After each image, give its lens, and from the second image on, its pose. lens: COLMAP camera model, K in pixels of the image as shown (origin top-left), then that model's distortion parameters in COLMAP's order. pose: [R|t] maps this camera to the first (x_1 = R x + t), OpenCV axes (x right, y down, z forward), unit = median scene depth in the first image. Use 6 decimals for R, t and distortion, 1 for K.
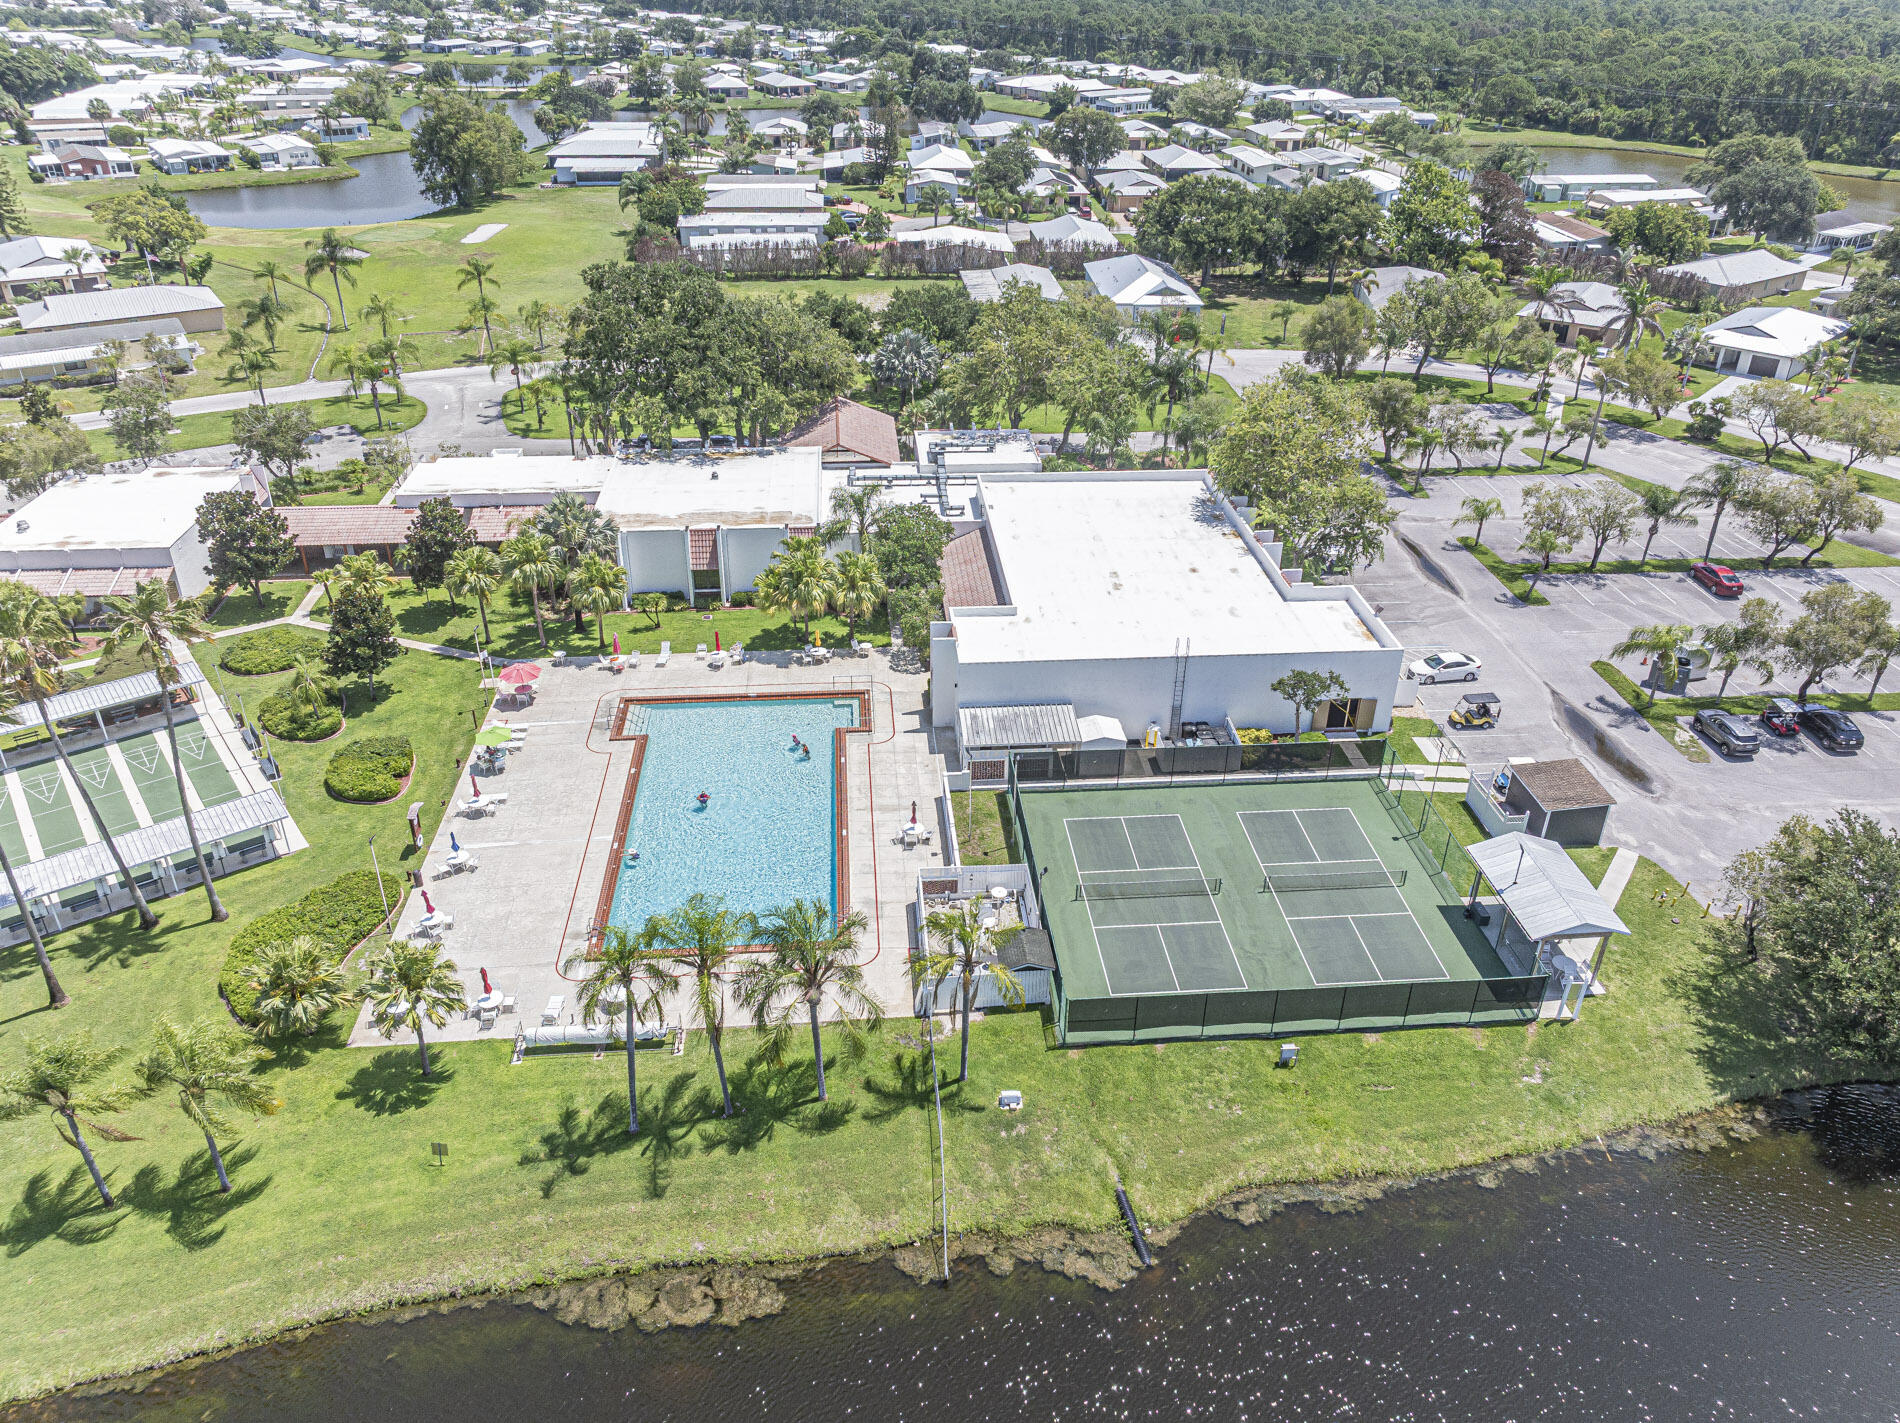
lens RADIAL K [[1354.3, 0, 955.5], [0, 1354.3, 664.9], [0, 0, 1]] dist [0.000231, -0.005650]
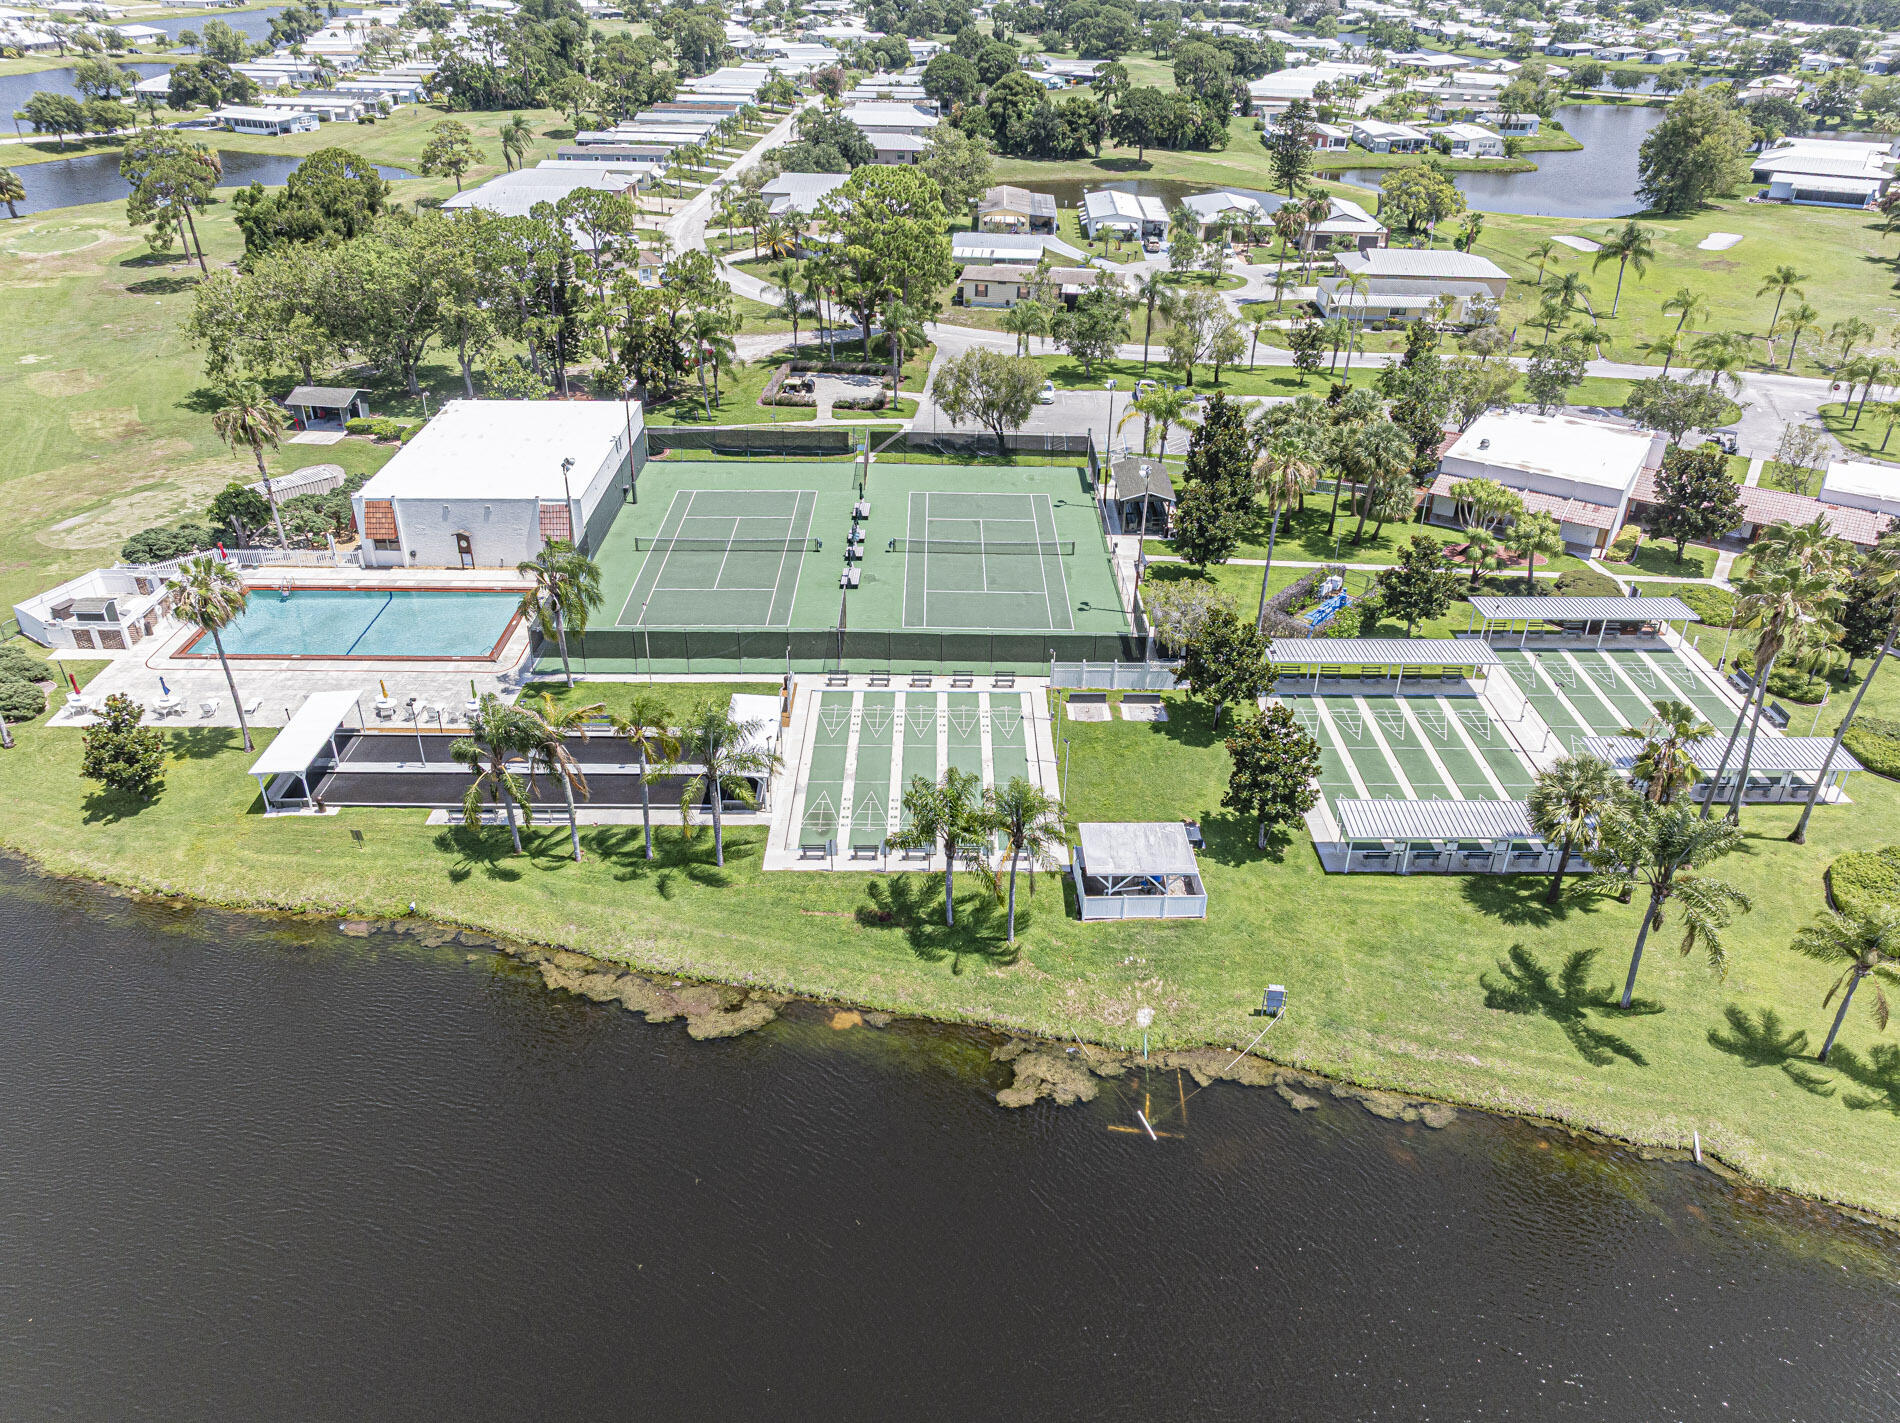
lens RADIAL K [[1354.3, 0, 955.5], [0, 1354.3, 664.9], [0, 0, 1]] dist [0.000231, -0.005650]
pose [[0.795436, 0.287483, -0.533512, -0.312780], [-0.288989, 0.953723, 0.083048, 0.090826], [0.532698, 0.088120, 0.841705, -0.156101]]
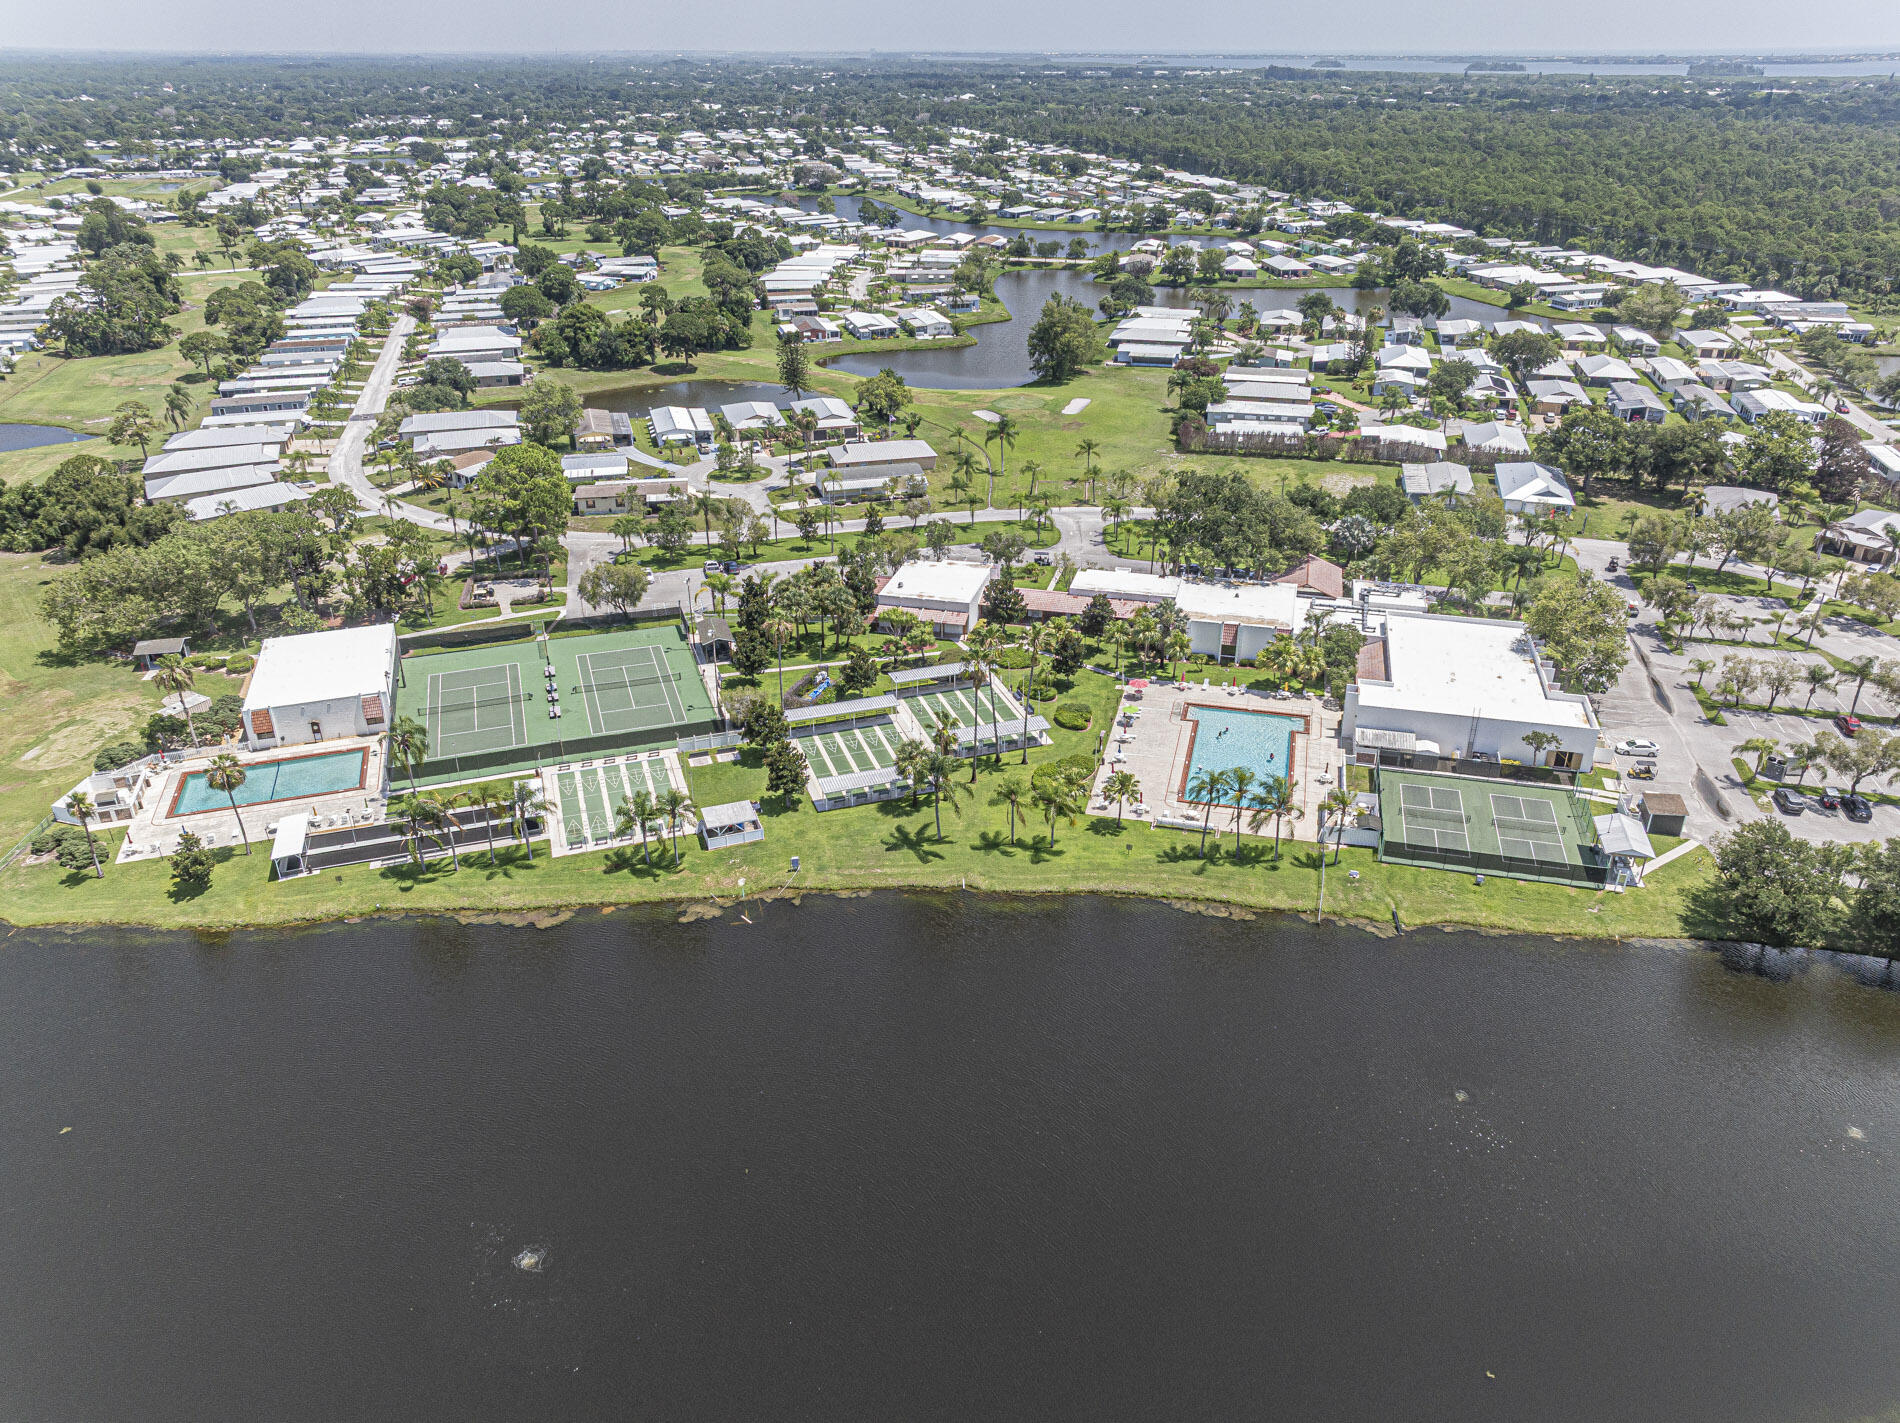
lens RADIAL K [[1354.3, 0, 955.5], [0, 1354.3, 664.9], [0, 0, 1]] dist [0.000231, -0.005650]
pose [[0.944680, 0.124388, -0.303492, 0.027887], [-0.142646, 0.989018, -0.038659, 0.071644], [0.295351, 0.079813, 0.952049, -0.772372]]
